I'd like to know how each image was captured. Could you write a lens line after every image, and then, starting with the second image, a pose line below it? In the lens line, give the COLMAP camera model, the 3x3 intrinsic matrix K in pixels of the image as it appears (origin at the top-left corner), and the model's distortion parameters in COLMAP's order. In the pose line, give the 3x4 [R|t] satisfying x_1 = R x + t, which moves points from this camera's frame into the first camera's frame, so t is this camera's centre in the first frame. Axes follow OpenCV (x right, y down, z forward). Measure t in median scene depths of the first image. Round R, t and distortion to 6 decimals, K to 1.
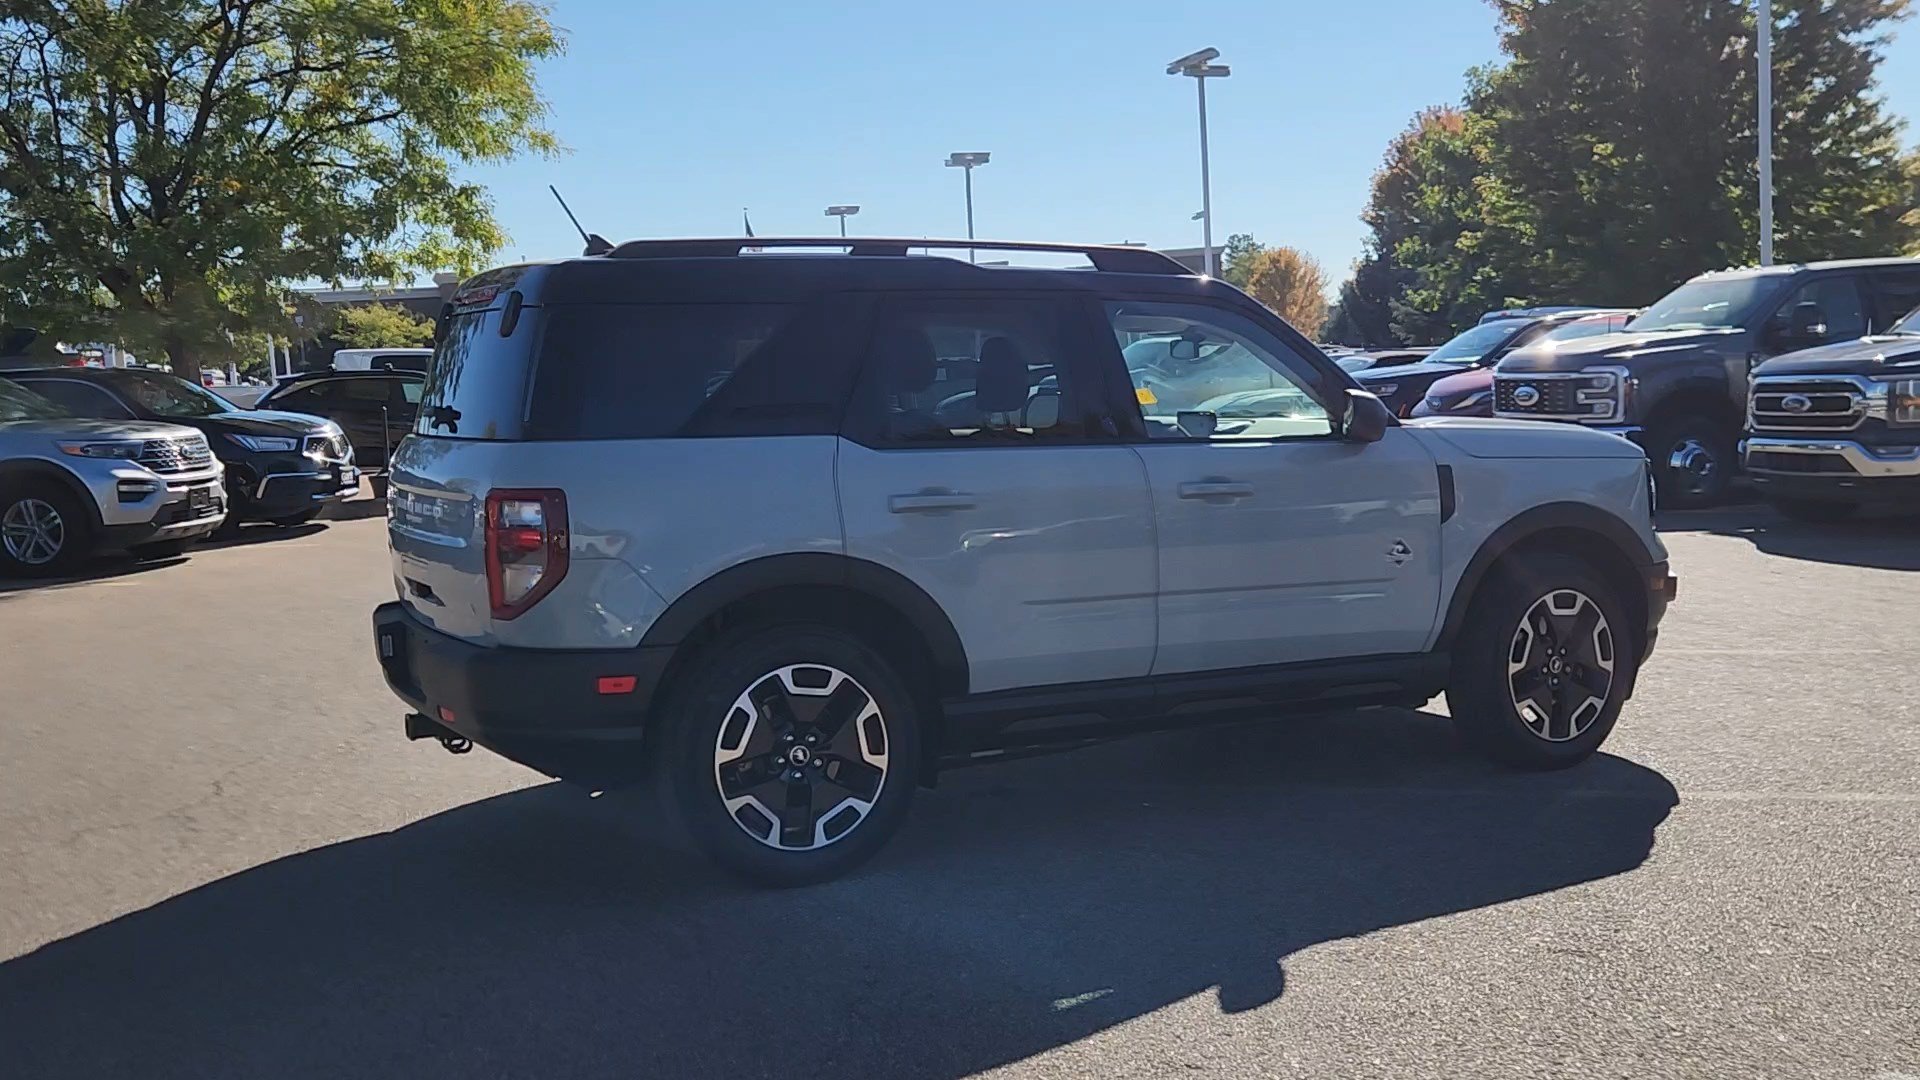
lens RADIAL K [[1916.2, 0, 944.1], [0, 1916.2, 539.1], [0, 0, 1]] dist [0.027943, 0.000000]
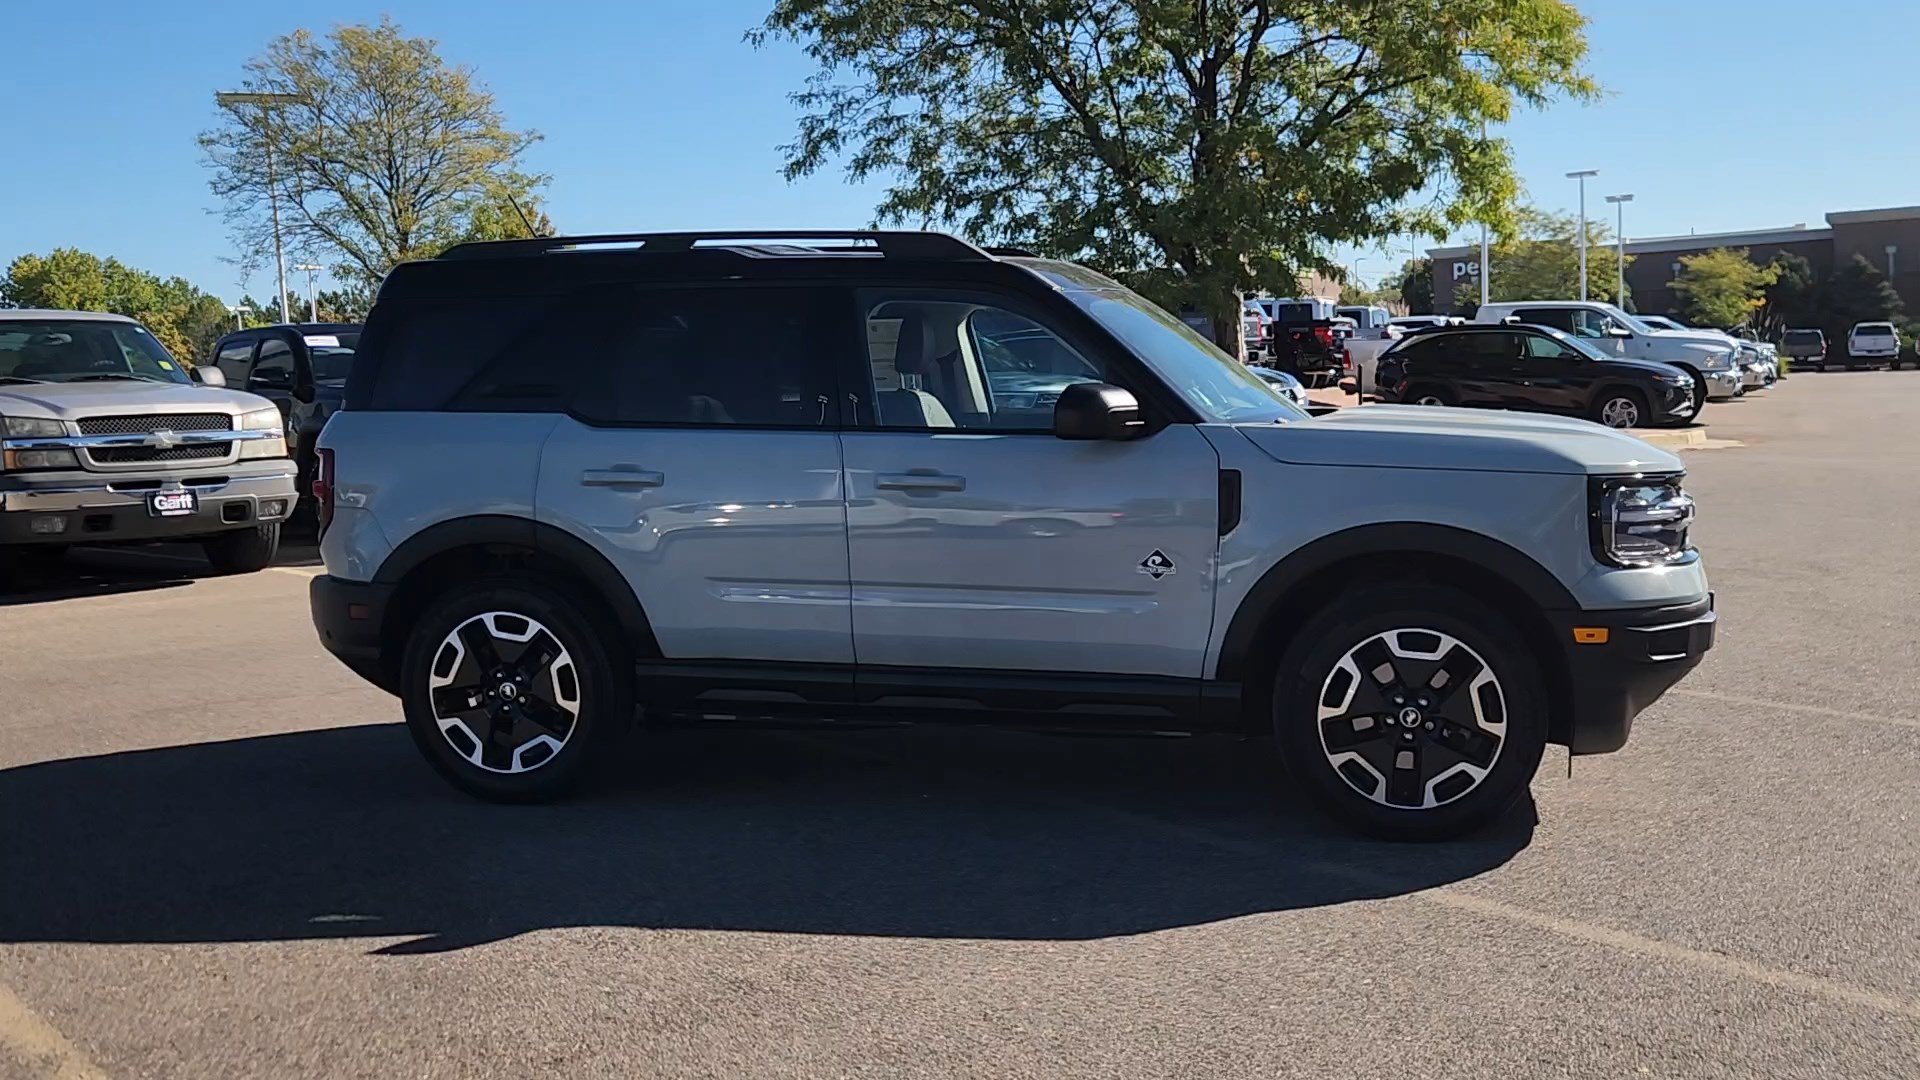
lens RADIAL K [[1916.2, 0, 944.4], [0, 1916.2, 556.9], [0, 0, 1]] dist [0.027943, 0.000000]
pose [[0.755606, 0.082518, -0.649808, 0.721491], [-0.058703, 0.996572, 0.058292, -0.041628], [0.652391, -0.005900, 0.757860, 0.249625]]
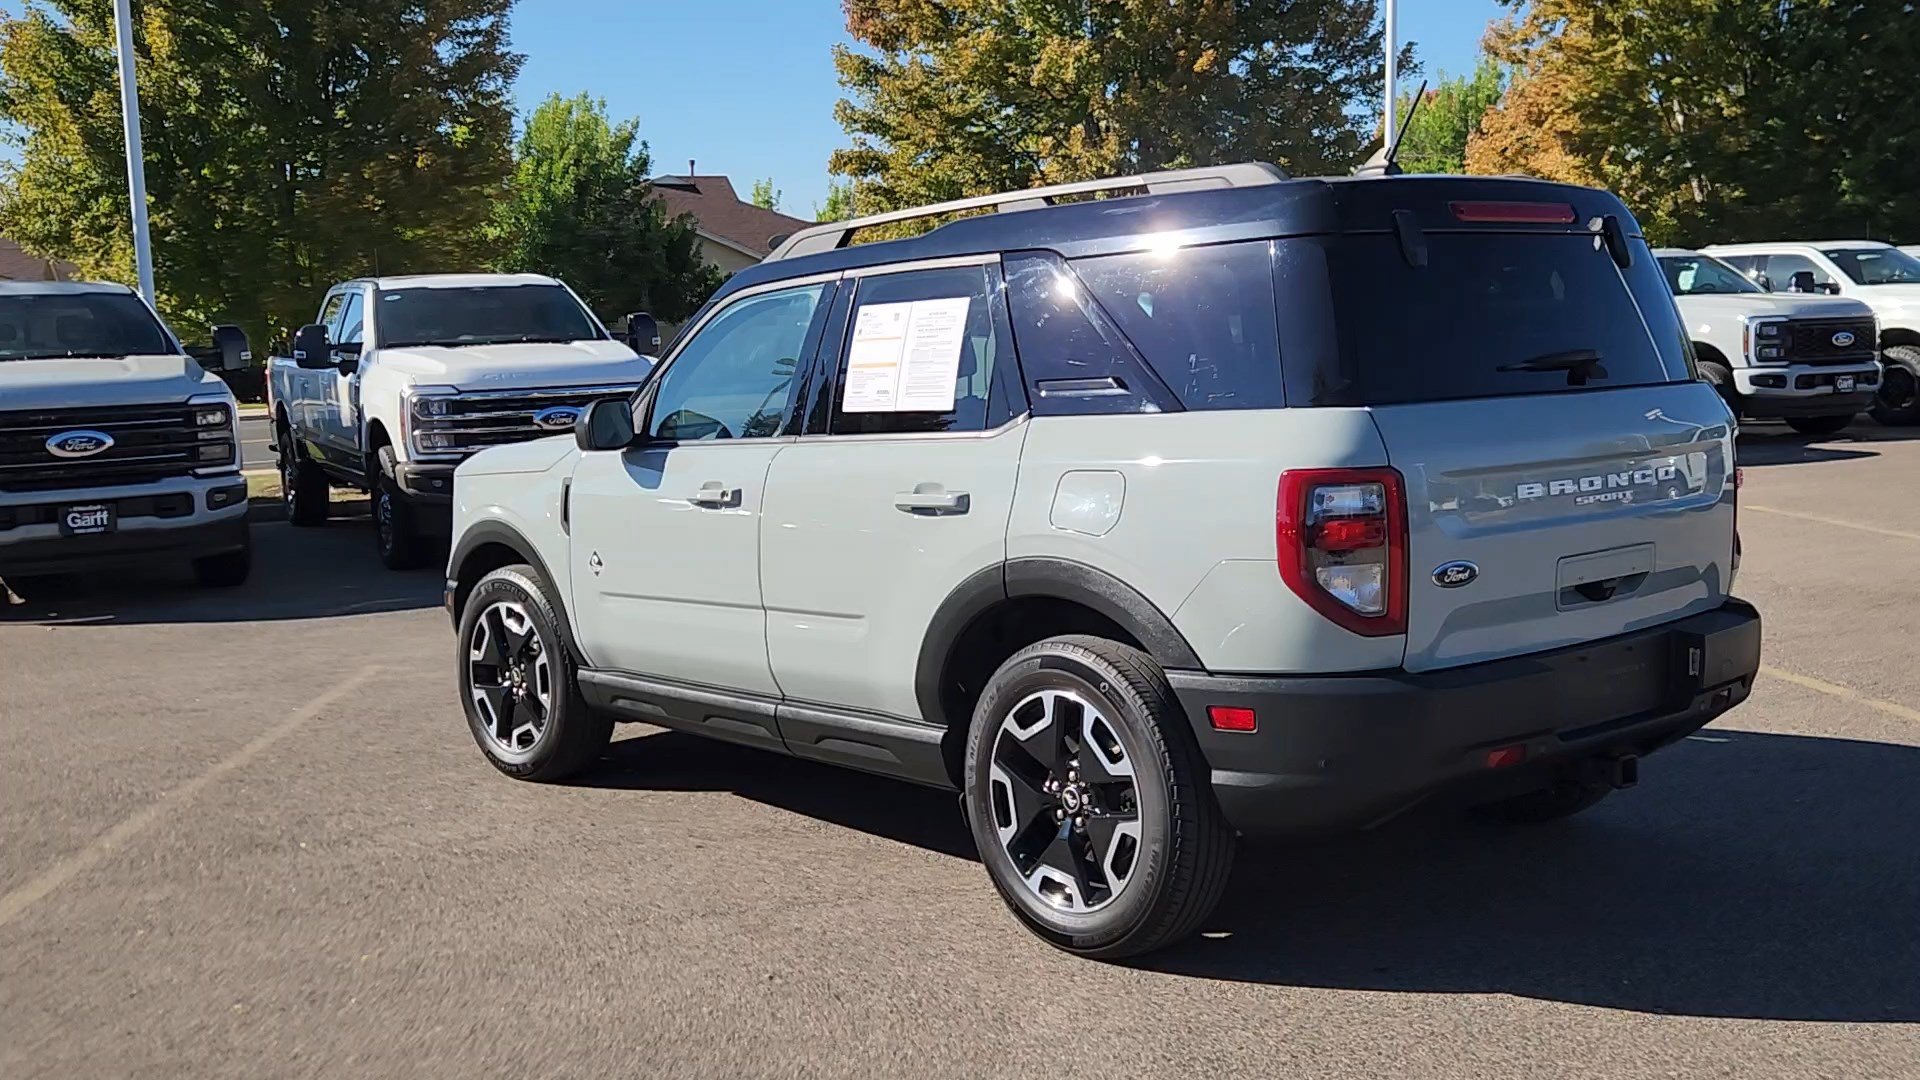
lens RADIAL K [[1916.2, 0, 946.2], [0, 1916.2, 528.4], [0, 0, 1]] dist [0.027943, 0.000000]
pose [[-0.210315, -0.050869, 0.976309, -0.862777], [0.133048, 0.987865, 0.080132, -0.084066], [-0.968538, 0.146749, -0.200995, 1.258226]]
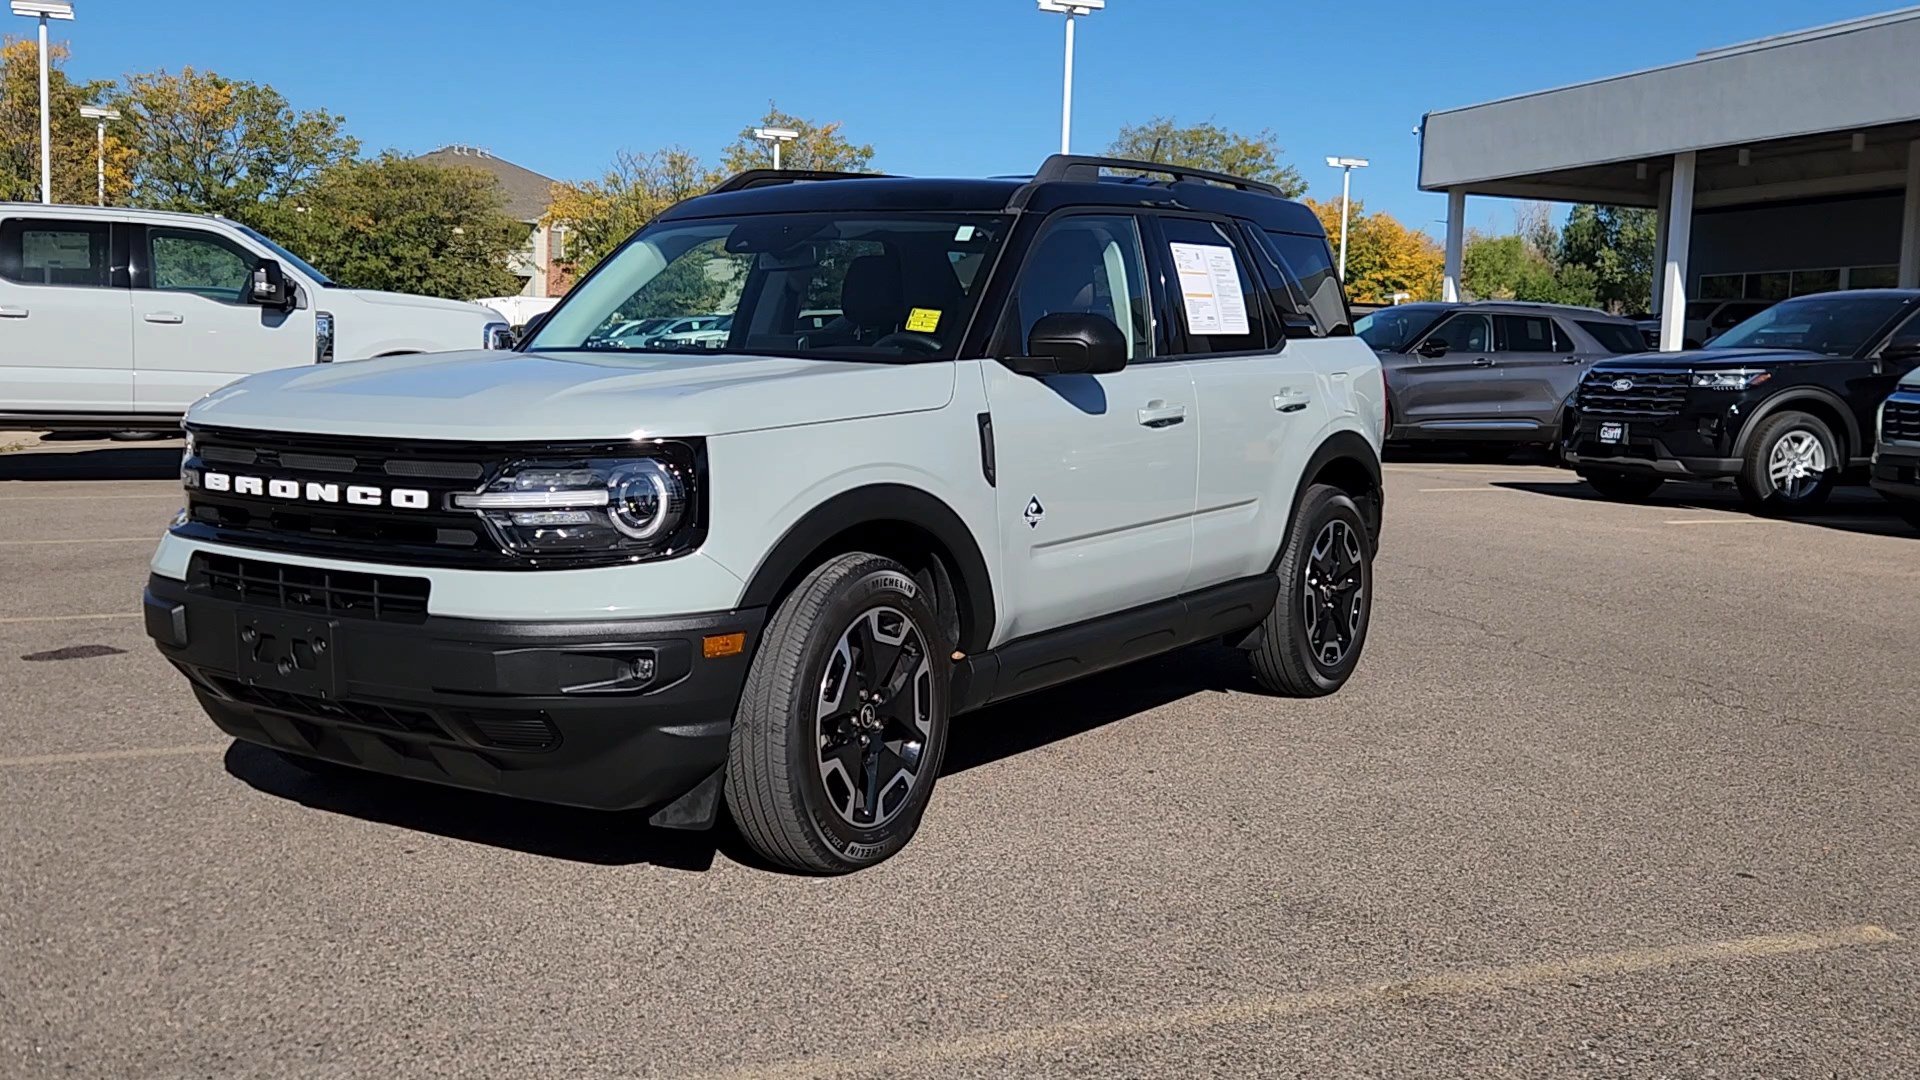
lens RADIAL K [[1916.2, 0, 933.9], [0, 1916.2, 530.8], [0, 0, 1]] dist [0.027943, 0.000000]
pose [[-0.878145, 0.067764, -0.473571, 0.502521], [-0.028817, 0.980627, 0.193754, -0.157681], [0.477526, 0.183790, -0.859180, 1.893687]]
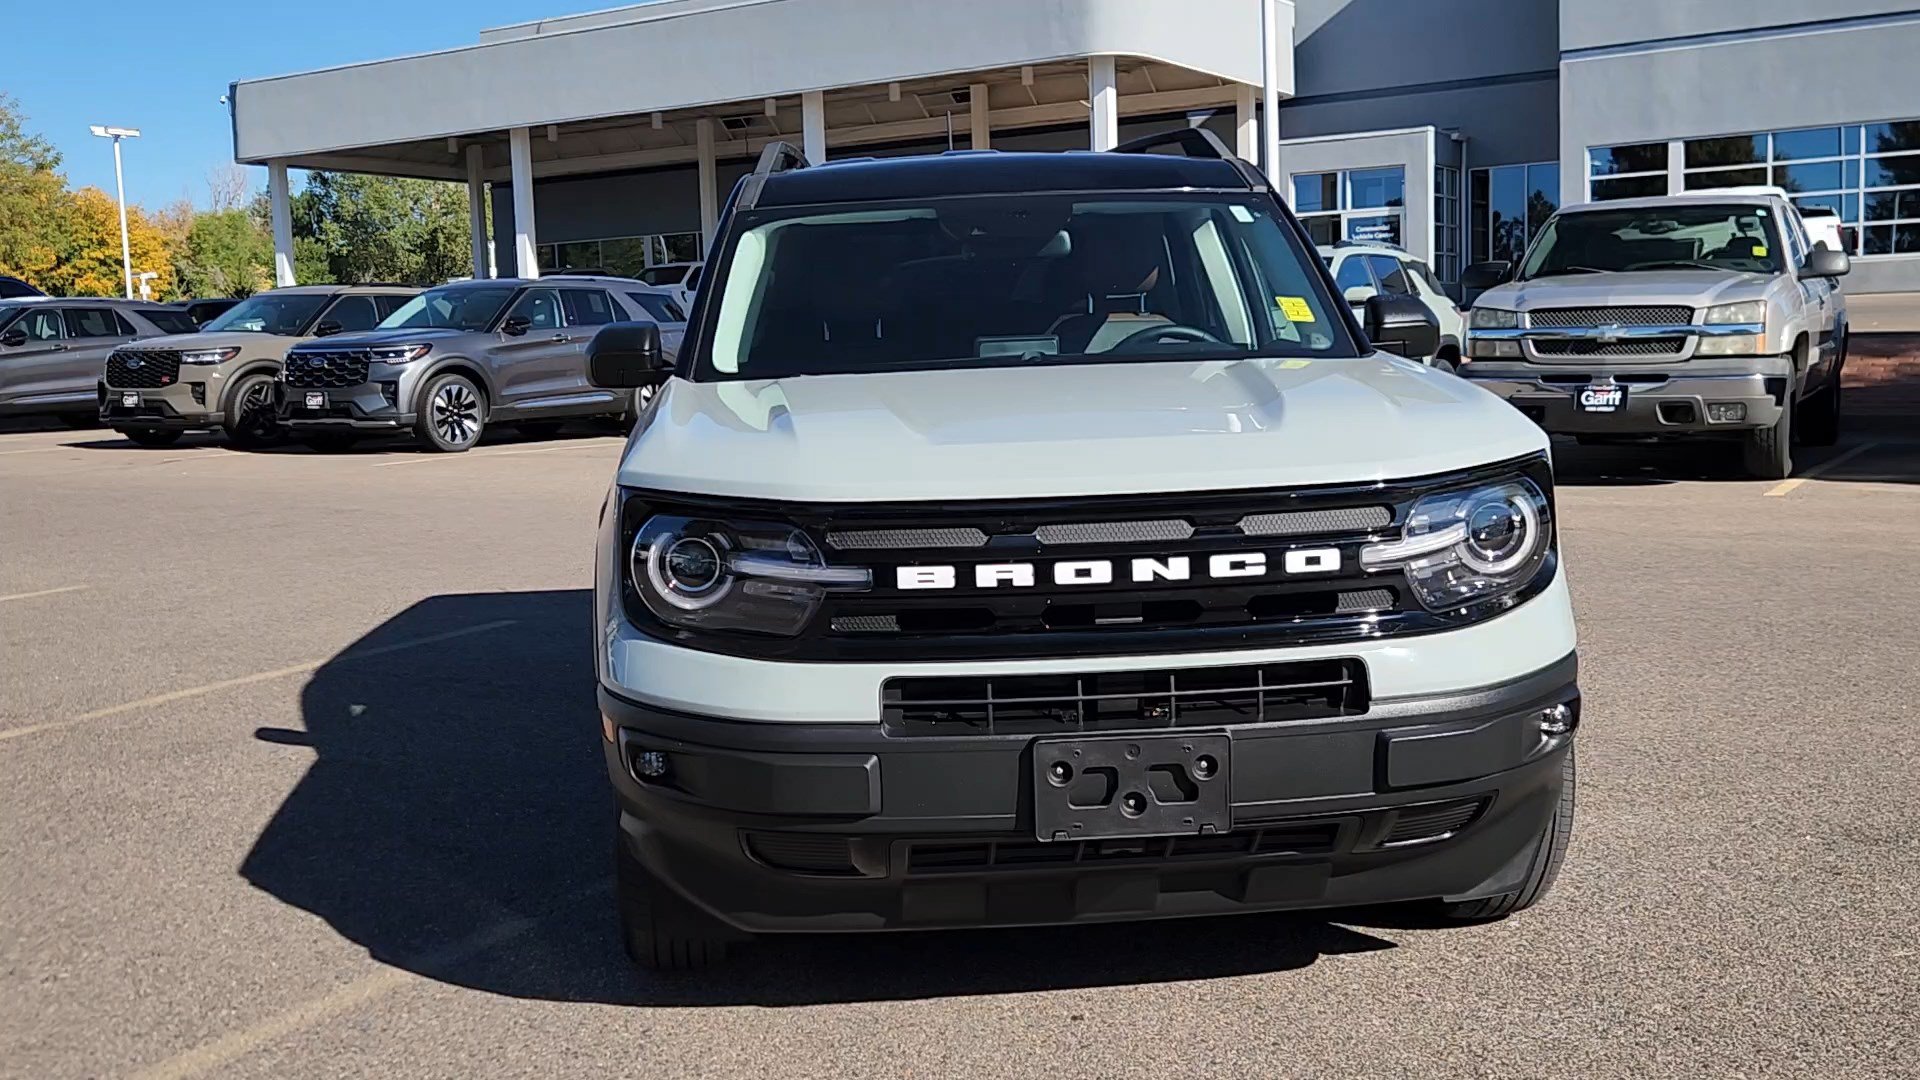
lens RADIAL K [[1916.2, 0, 940.6], [0, 1916.2, 536.3], [0, 0, 1]] dist [0.027943, 0.000000]
pose [[-0.400844, 0.159349, -0.902182, 0.848834], [-0.034267, 0.981461, 0.188576, -0.137585], [0.915505, 0.106504, -0.387952, 1.362159]]
